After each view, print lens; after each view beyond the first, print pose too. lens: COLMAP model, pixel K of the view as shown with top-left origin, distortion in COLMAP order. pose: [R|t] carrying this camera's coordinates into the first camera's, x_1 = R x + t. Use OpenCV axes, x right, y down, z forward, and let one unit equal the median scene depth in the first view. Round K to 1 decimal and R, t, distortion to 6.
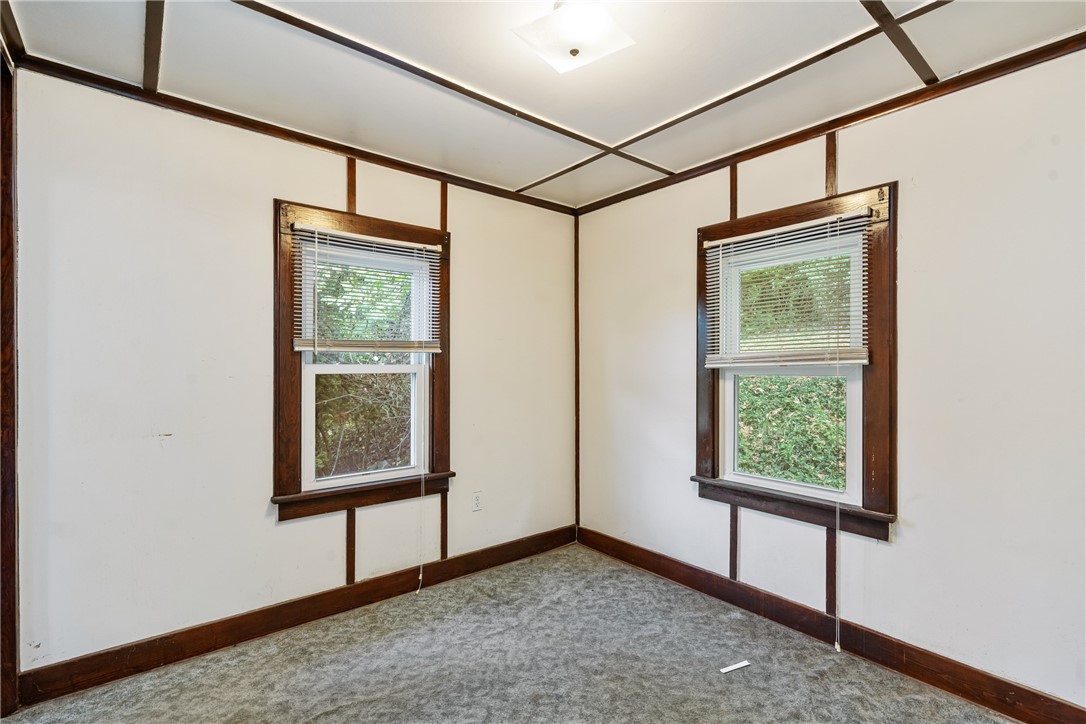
lens RADIAL K [[493.0, 0, 534.1], [0, 493.0, 359.0], [0, 0, 1]] dist [-0.003193, 0.000210]
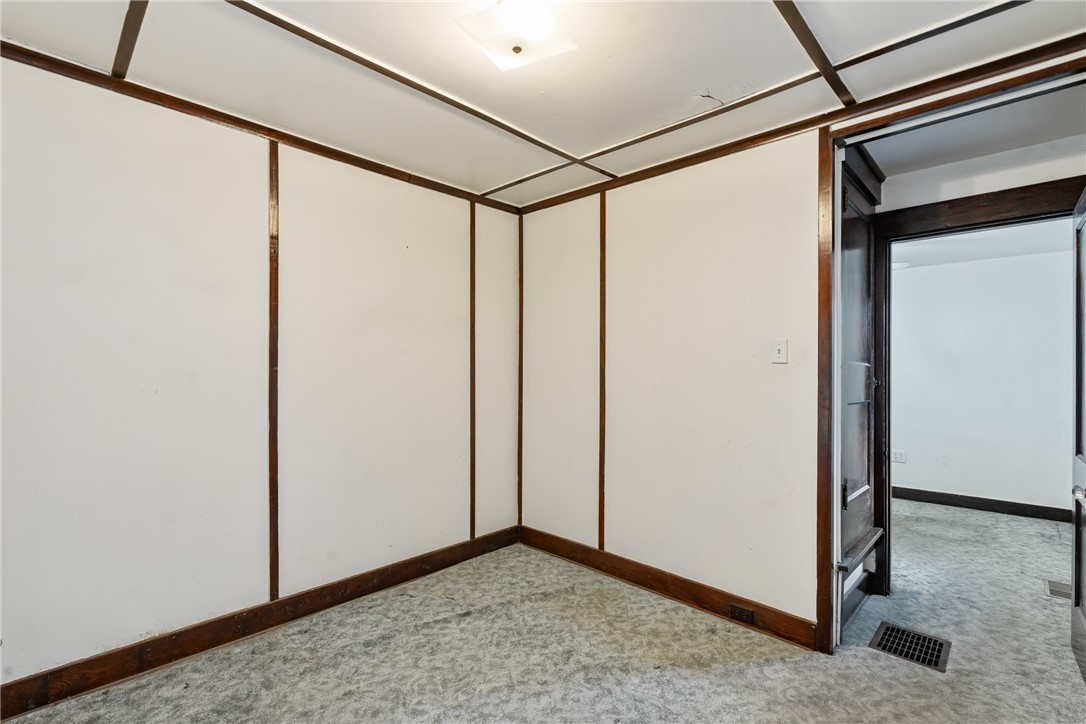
lens RADIAL K [[496.0, 0, 543.0], [0, 496.0, 362.0], [0, 0, 1]] dist [-0.001627, 0.000274]
pose [[0.991914, 0.001587, 0.126900, -0.080769], [-0.002279, 0.999983, 0.005309, -0.001478], [-0.126889, -0.005556, 0.991901, -0.066090]]
